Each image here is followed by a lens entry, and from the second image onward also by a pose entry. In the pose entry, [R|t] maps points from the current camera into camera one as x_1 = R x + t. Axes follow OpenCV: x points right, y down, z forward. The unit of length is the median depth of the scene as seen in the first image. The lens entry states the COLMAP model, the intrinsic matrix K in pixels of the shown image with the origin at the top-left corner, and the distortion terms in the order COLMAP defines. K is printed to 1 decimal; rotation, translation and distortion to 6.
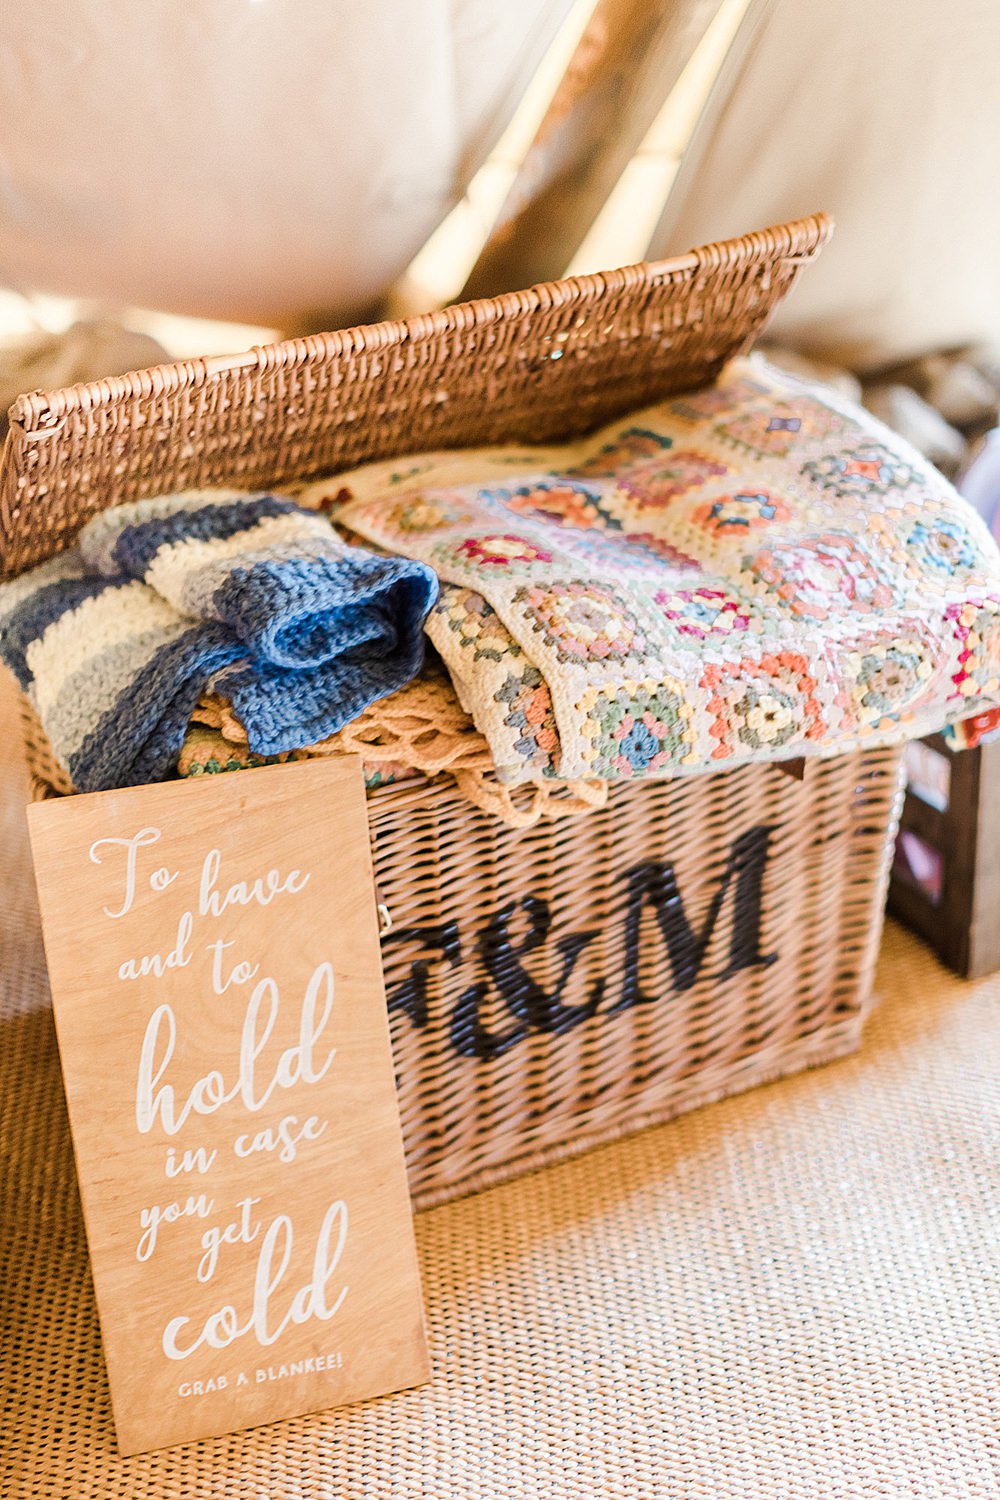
lens RADIAL K [[2462.8, 0, 500.0], [0, 2462.8, 750.0], [0, 0, 1]] dist [-0.064817, -0.049181]
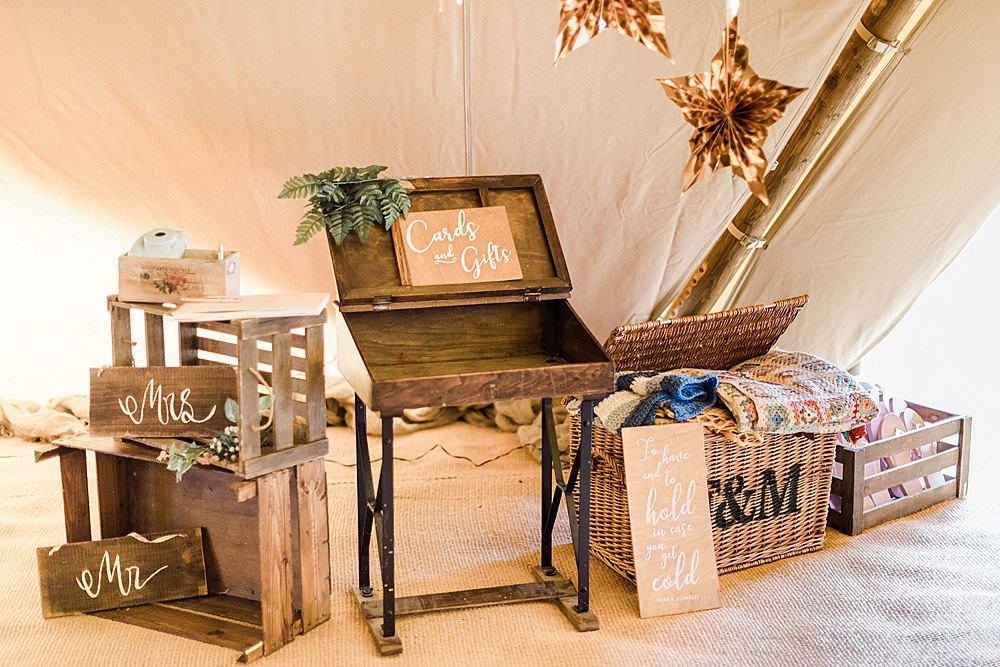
lens RADIAL K [[1443.3, 0, 500.0], [0, 1443.3, 333.5], [0, 0, 1]] dist [0.017017, -0.018080]
pose [[0.999028, 0.008311, 0.043300, -0.421156], [0.005217, 0.952892, -0.303265, 0.491507], [-0.043781, 0.303196, 0.951922, -1.025773]]
